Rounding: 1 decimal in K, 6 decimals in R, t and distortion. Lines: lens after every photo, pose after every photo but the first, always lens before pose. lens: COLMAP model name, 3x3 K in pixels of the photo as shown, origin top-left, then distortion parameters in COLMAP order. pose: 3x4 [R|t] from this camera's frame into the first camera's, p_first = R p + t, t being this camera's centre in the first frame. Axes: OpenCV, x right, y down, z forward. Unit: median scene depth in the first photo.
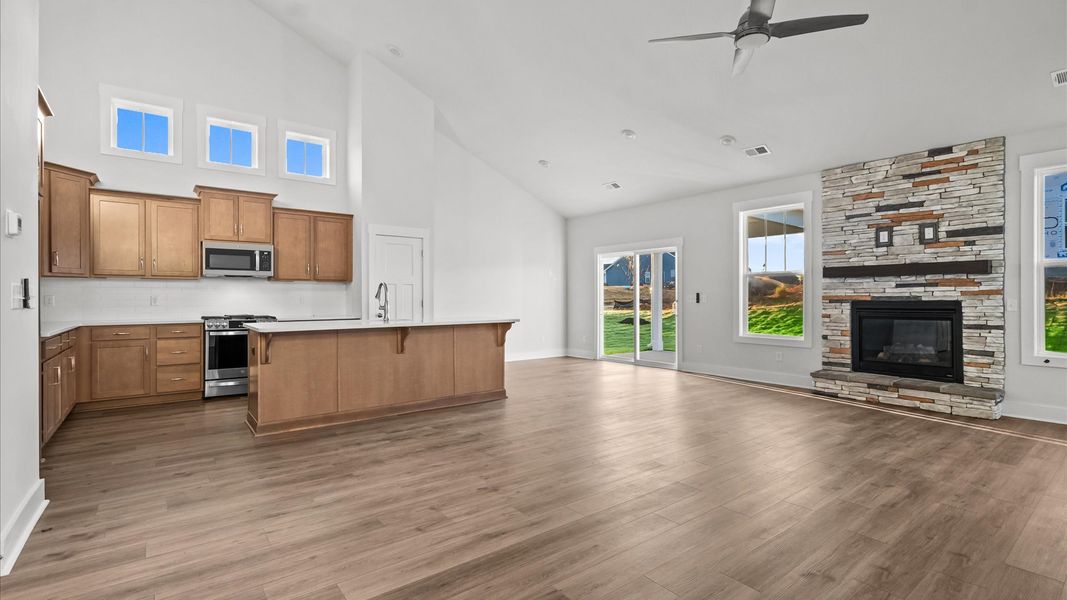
lens RADIAL K [[487.5, 0, 530.9], [0, 487.5, 298.7], [0, 0, 1]] dist [0.004050, 0.000682]
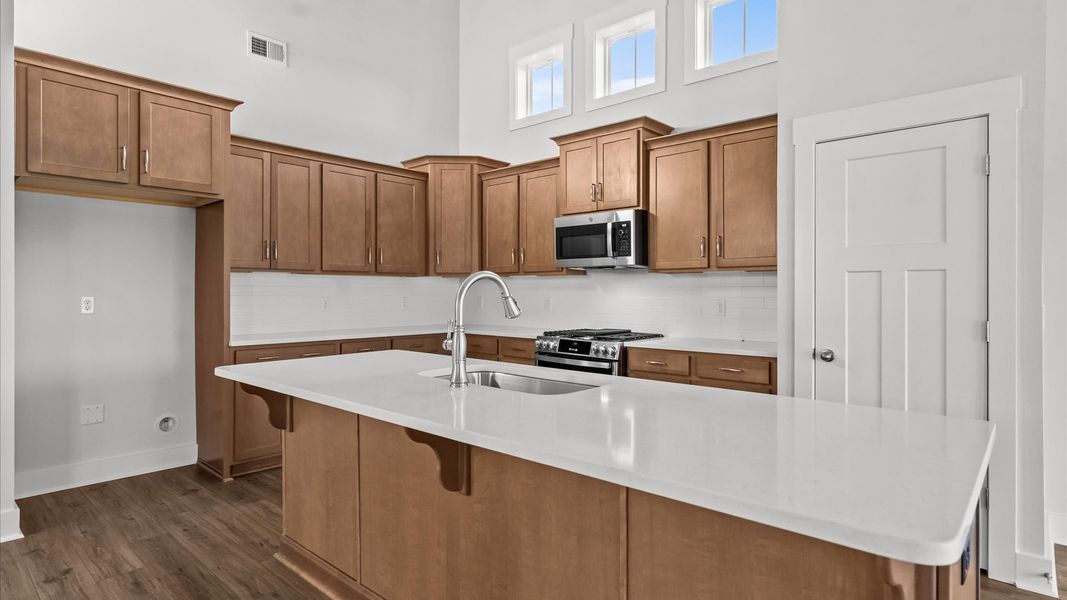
lens RADIAL K [[560.2, 0, 532.3], [0, 560.2, 290.9], [0, 0, 1]] dist [0.005646, 0.003079]
pose [[0.179342, 0.001533, -0.983786, 0.308851], [-0.004711, 0.999989, 0.000699, -0.060673], [0.983776, 0.004509, 0.179347, 2.888781]]
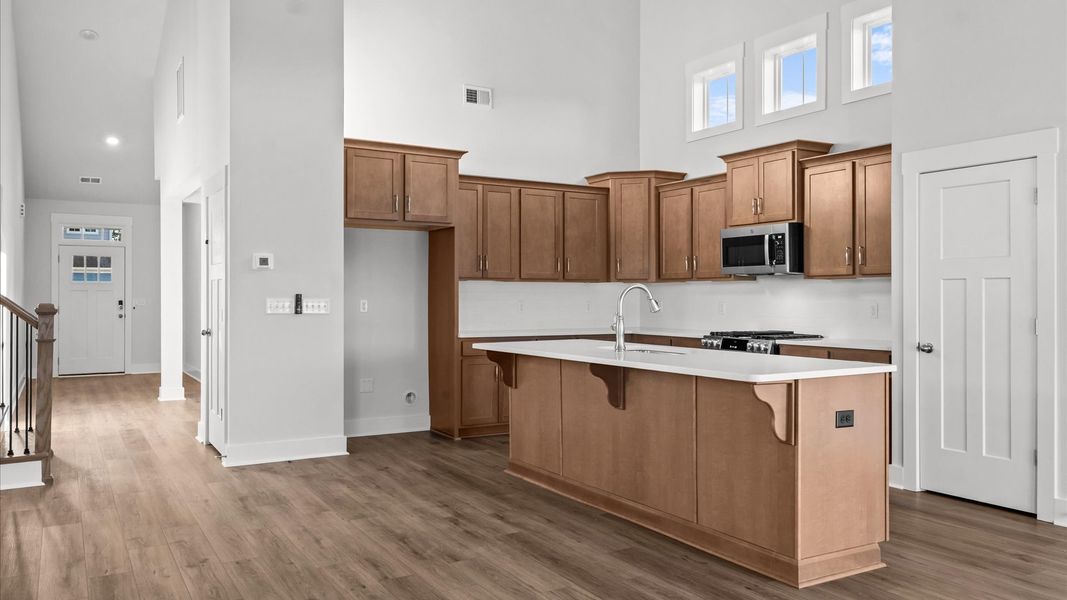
lens RADIAL K [[783.5, 0, 529.4], [0, 783.5, 296.8], [0, 0, 1]] dist [0.003983, 0.002887]
pose [[-0.117738, 0.002152, -0.993042, 1.917725], [-0.003362, 0.999991, 0.002566, -0.059569], [0.993039, 0.003641, -0.117730, 2.955636]]
